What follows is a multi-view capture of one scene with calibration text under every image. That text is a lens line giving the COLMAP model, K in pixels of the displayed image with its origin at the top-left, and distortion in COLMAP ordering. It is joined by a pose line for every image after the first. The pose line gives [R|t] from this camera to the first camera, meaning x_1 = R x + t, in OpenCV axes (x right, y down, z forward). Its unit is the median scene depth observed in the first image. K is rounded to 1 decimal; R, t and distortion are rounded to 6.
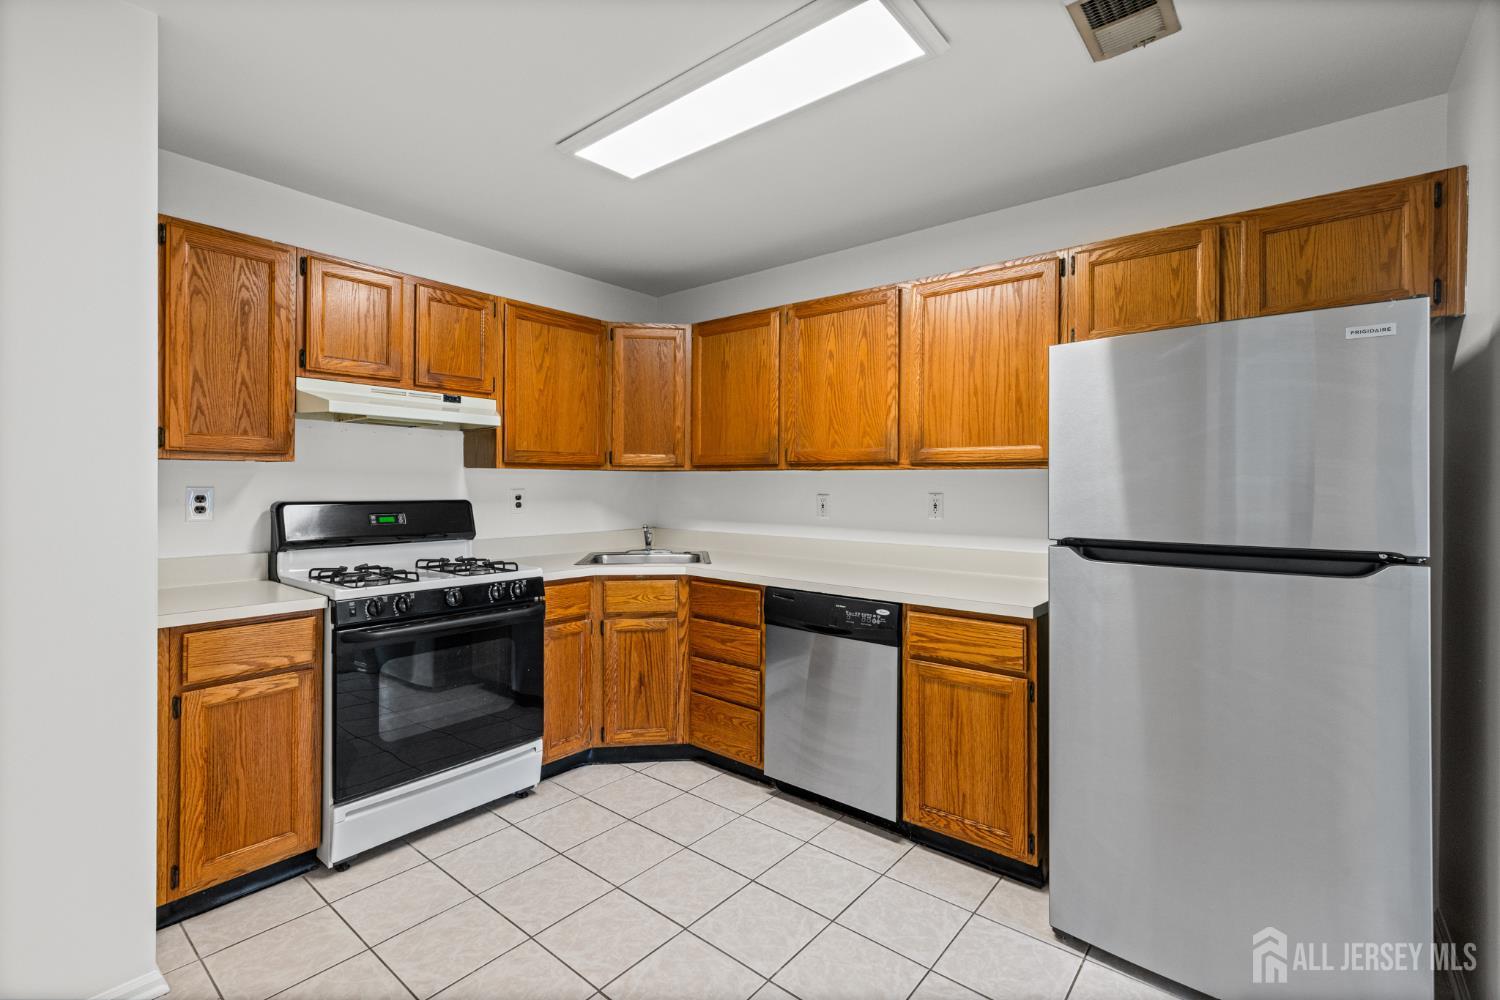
lens RADIAL K [[666.2, 0, 750.3], [0, 666.2, 487.8], [0, 0, 1]] dist [0.001799, 0.000602]
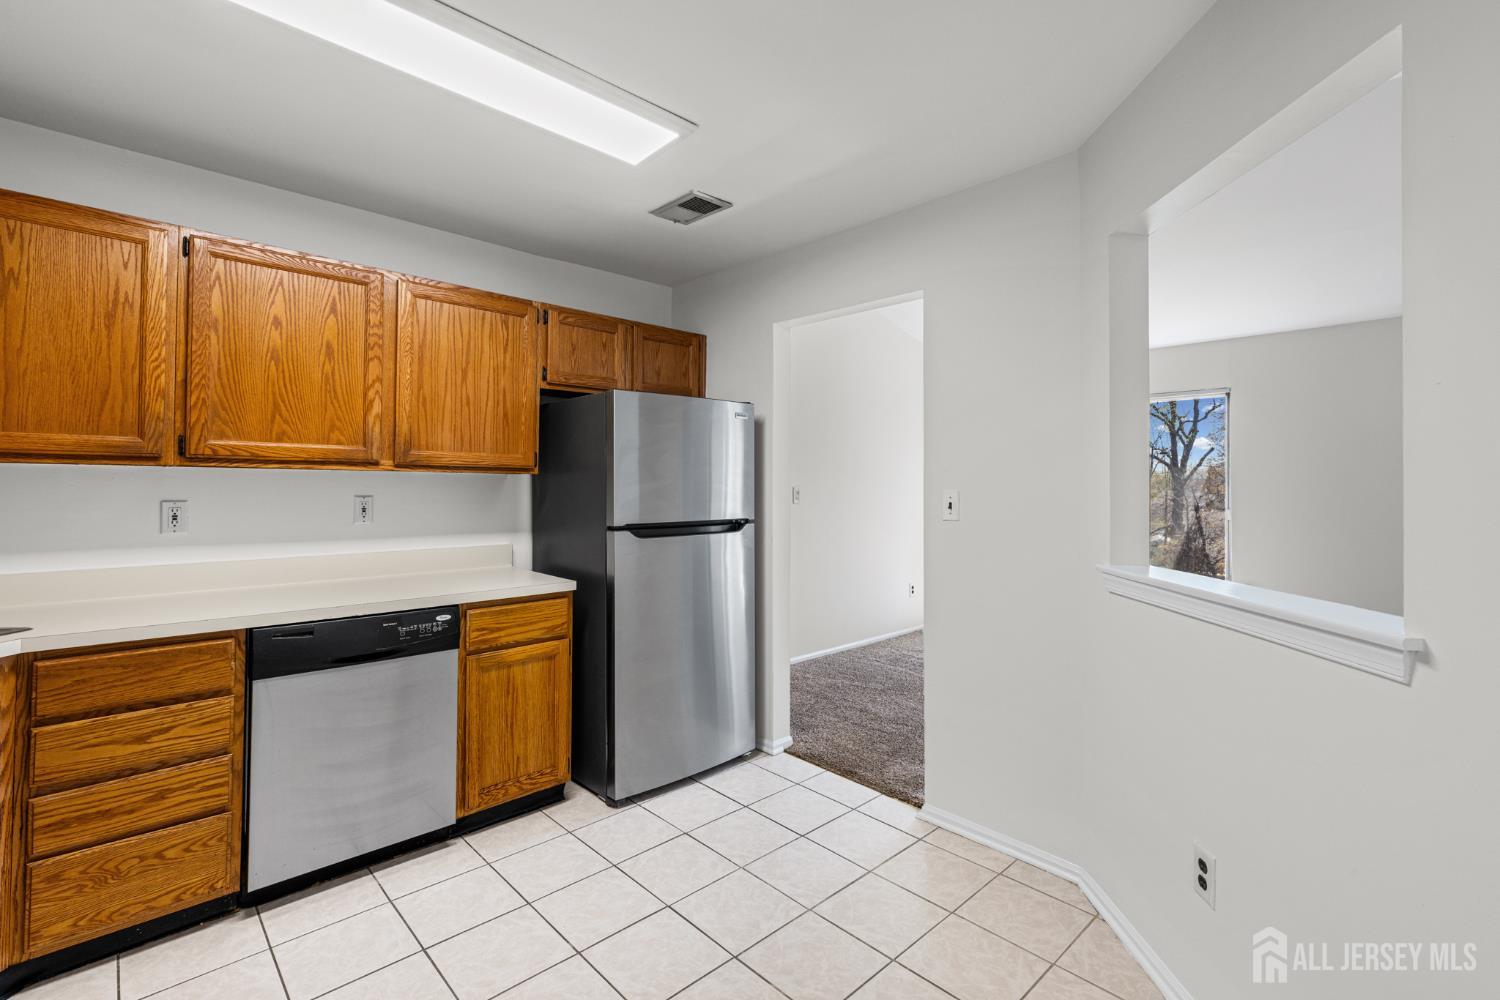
lens RADIAL K [[666.2, 0, 750.3], [0, 666.2, 487.8], [0, 0, 1]] dist [0.001799, 0.000602]
pose [[0.123697, -0.004565, 0.992310, -0.691329], [0.004036, 0.999983, 0.004097, -0.006375], [-0.992312, 0.003498, 0.123714, 0.413756]]
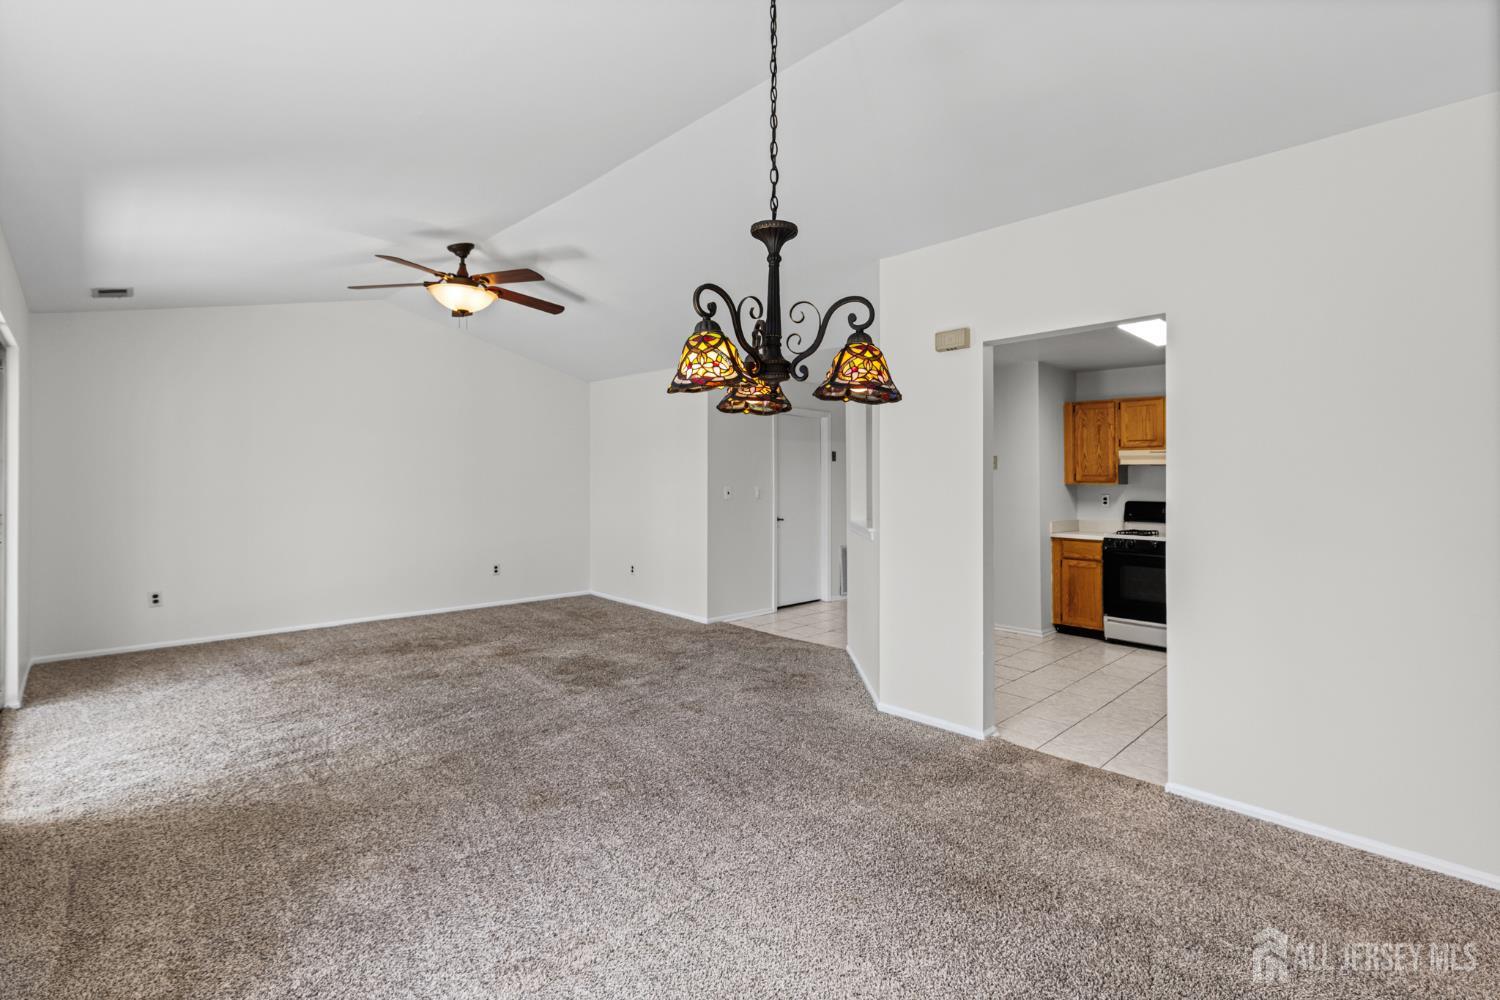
lens RADIAL K [[669.3, 0, 747.9], [0, 669.3, 480.4], [0, 0, 1]] dist [0.001697, 0.000352]
pose [[-0.101128, -0.011731, -0.994804, 1.849676], [-0.015993, 0.999820, -0.010165, -0.006292], [0.994745, 0.014882, -0.101297, -0.122504]]
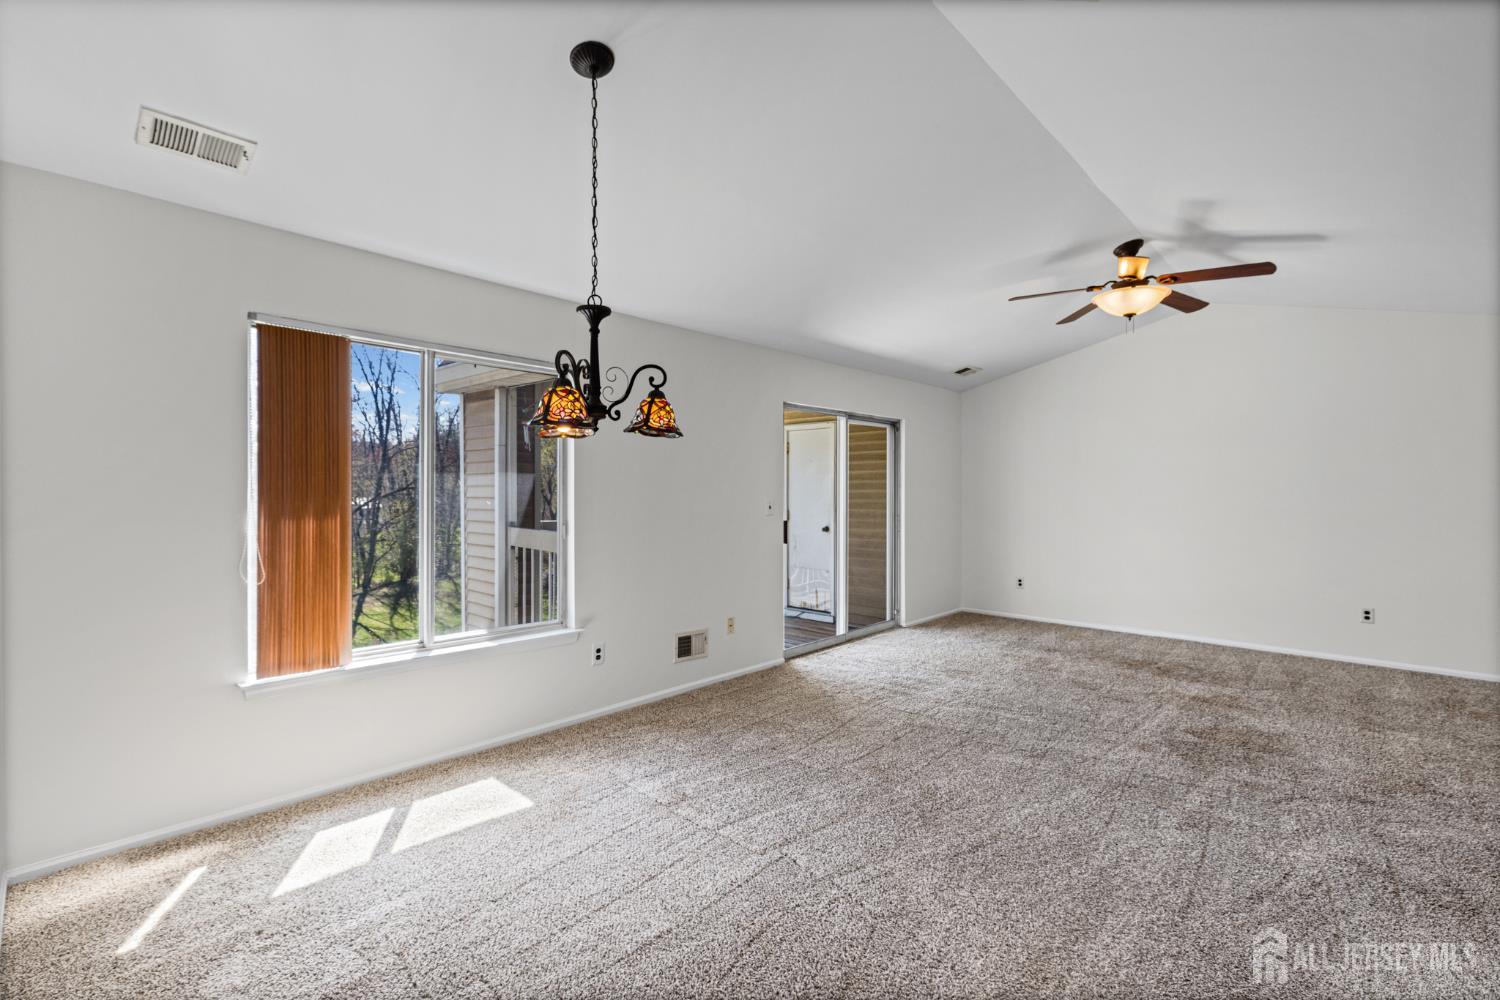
lens RADIAL K [[666.1, 0, 750.0], [0, 666.1, 500.0], [0, 0, 1]] dist [-0.000055, -0.000043]
pose [[-0.997953, -0.009634, 0.063223, 0.956755], [-0.008566, 0.999816, 0.017136, -0.019748], [-0.063377, 0.016559, -0.997852, 0.713871]]
